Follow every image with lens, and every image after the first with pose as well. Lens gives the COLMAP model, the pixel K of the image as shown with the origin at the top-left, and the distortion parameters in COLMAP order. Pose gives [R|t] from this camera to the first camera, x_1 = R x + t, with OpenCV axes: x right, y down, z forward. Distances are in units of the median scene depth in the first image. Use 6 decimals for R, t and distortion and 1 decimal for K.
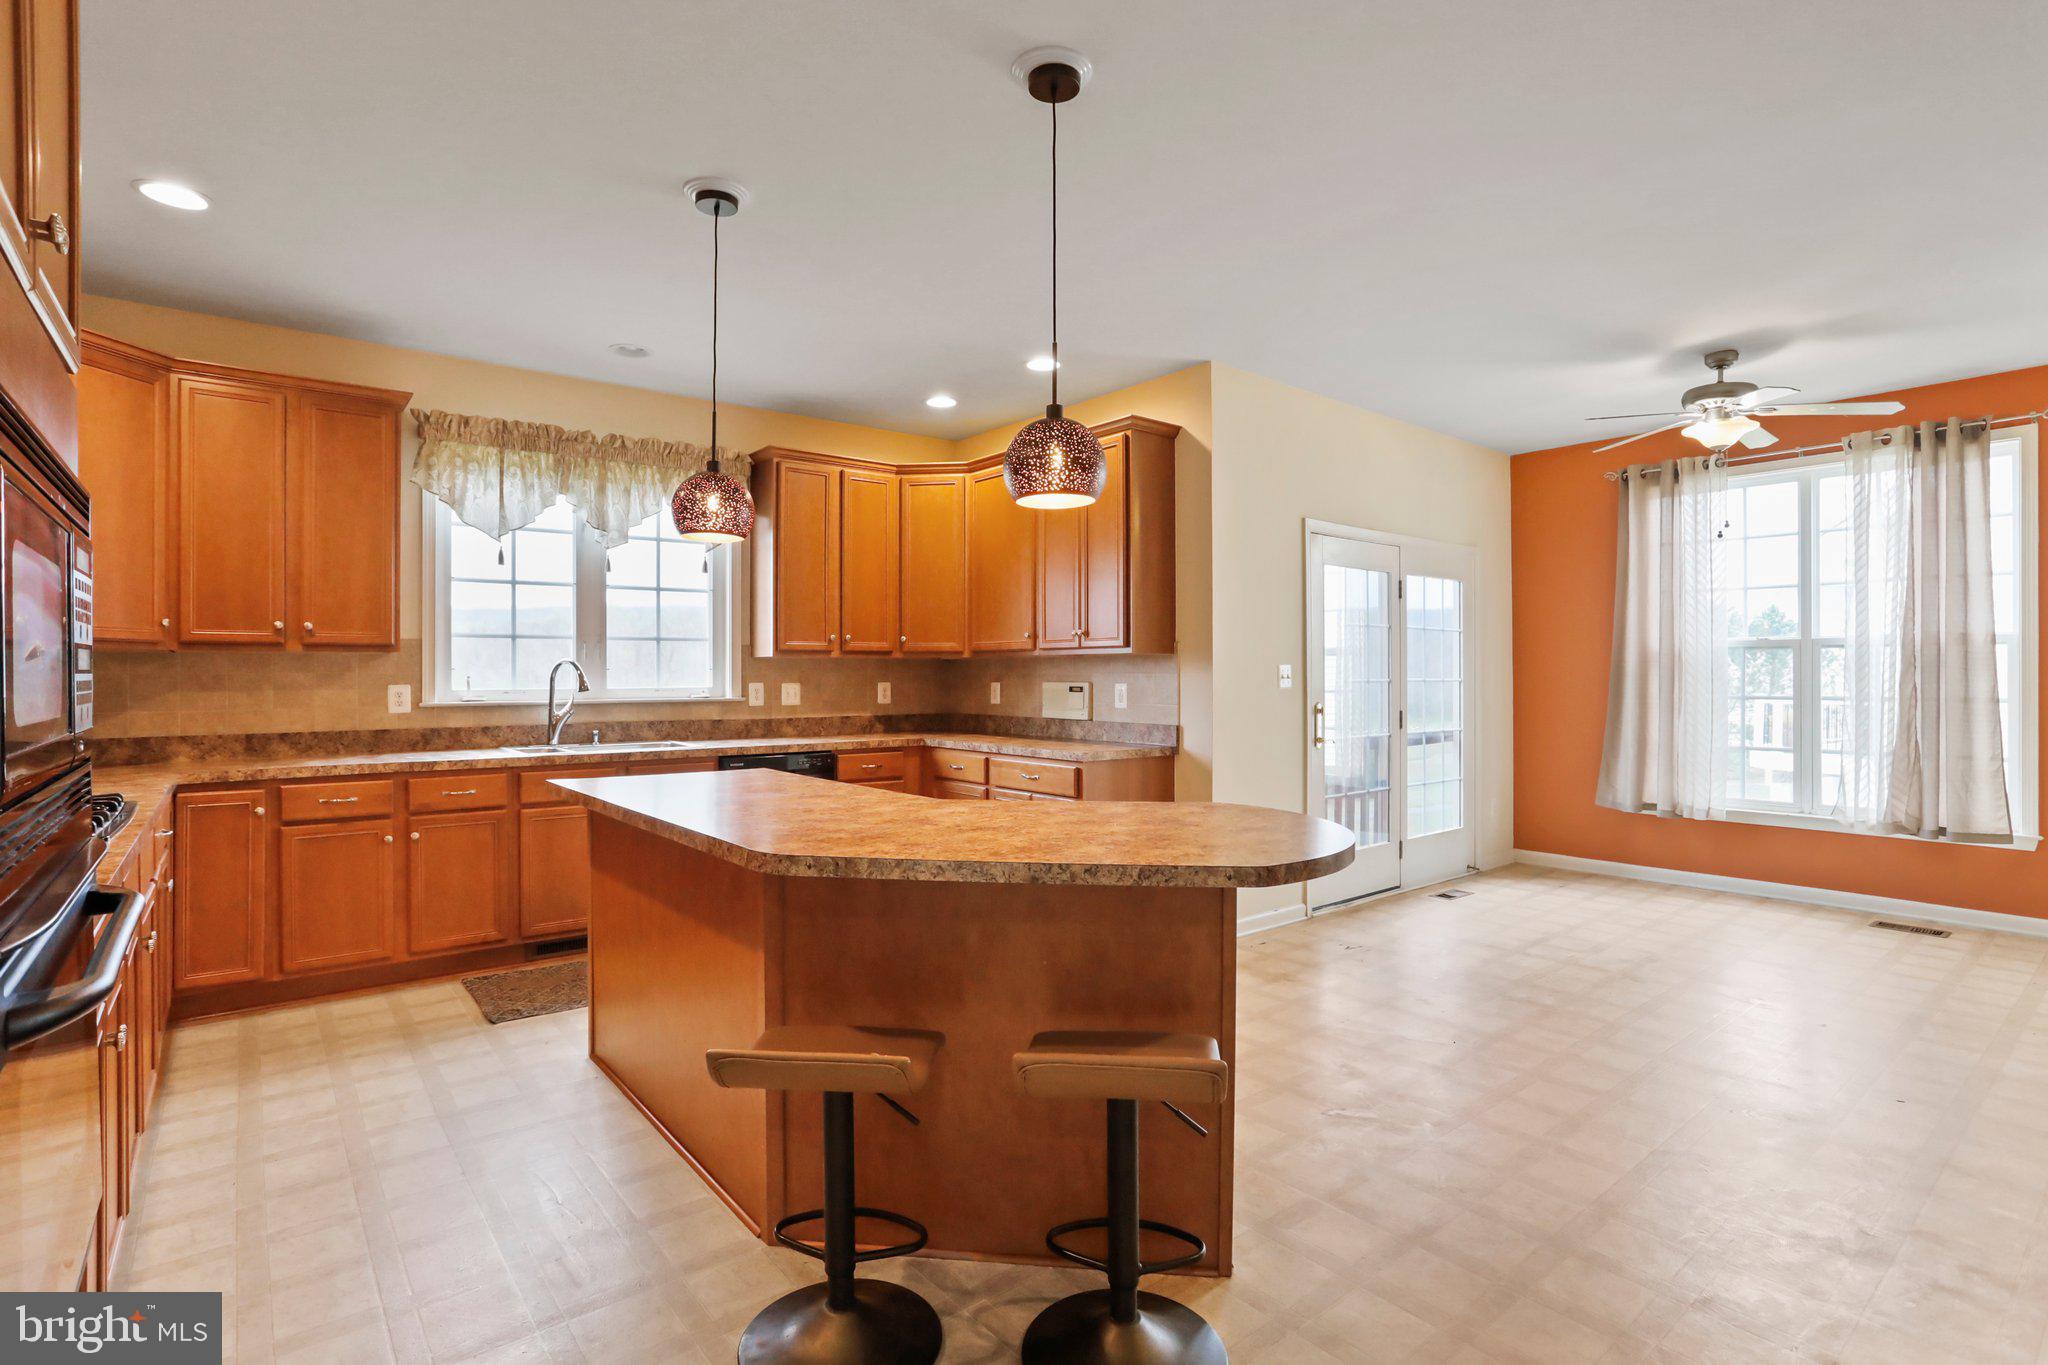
lens RADIAL K [[1007.1, 0, 1010.0], [0, 1007.1, 682.3], [0, 0, 1]] dist [-0.028675, 0.005941]
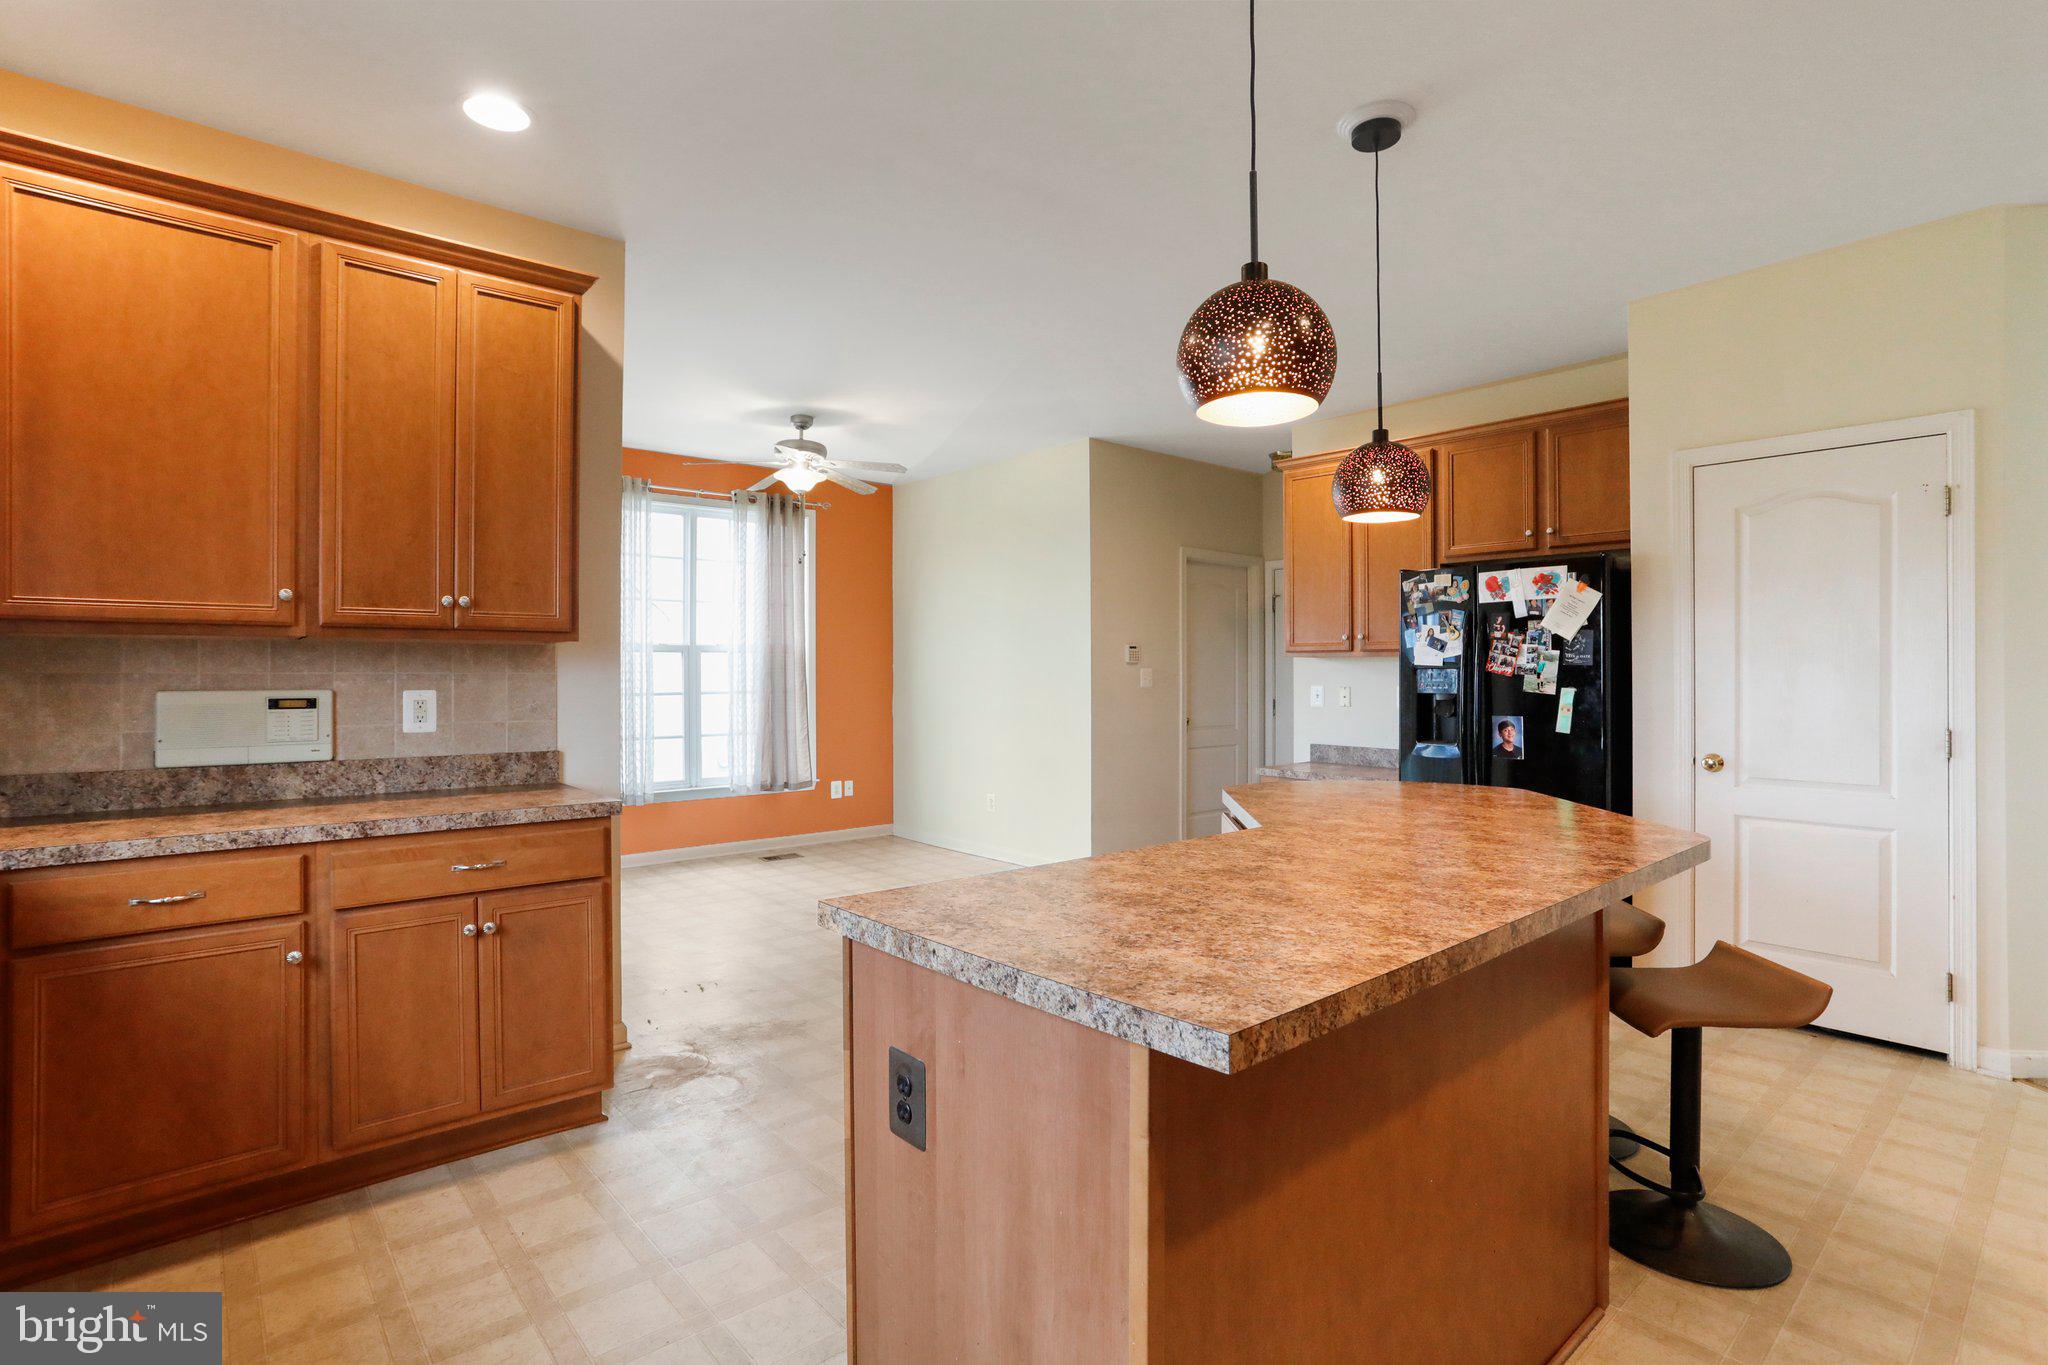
lens RADIAL K [[1007.1, 0, 1020.0], [0, 1007.1, 669.2], [0, 0, 1]] dist [-0.028675, 0.005941]
pose [[-0.035492, 0.003732, 0.999363, -0.491895], [0.009866, 0.999946, -0.003384, -0.006048], [-0.999321, 0.009740, -0.035527, 0.684589]]
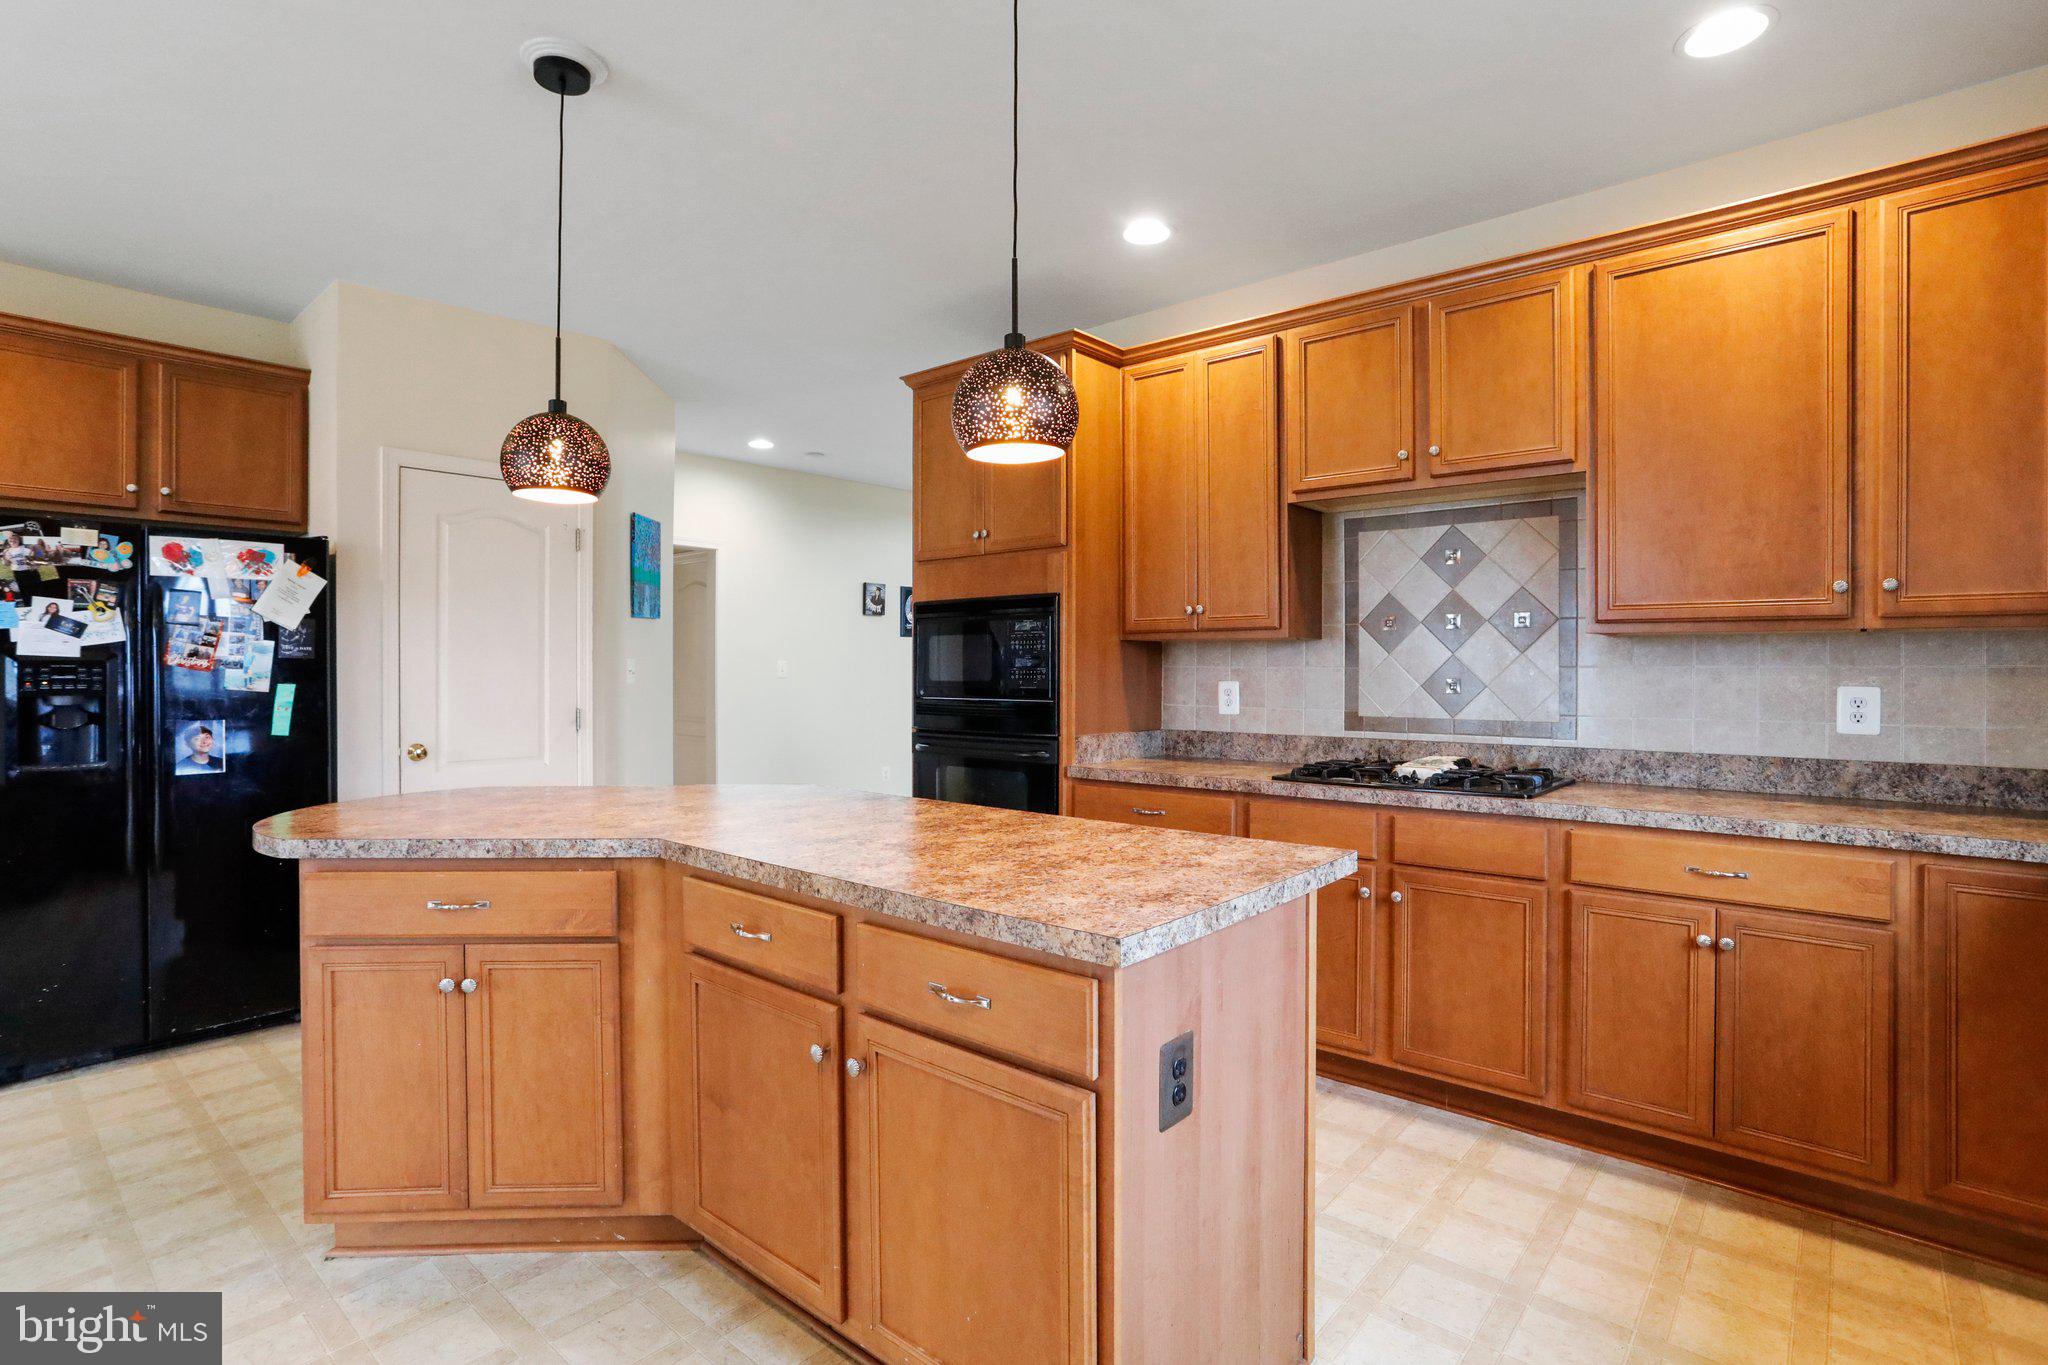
lens RADIAL K [[1007.1, 0, 1023.4], [0, 1007.1, 676.0], [0, 0, 1]] dist [-0.028675, 0.005941]
pose [[-0.983209, 0.001660, -0.182476, -0.109689], [-0.001594, 0.999842, 0.017684, -0.008076], [0.182477, 0.017678, -0.983051, 0.983216]]
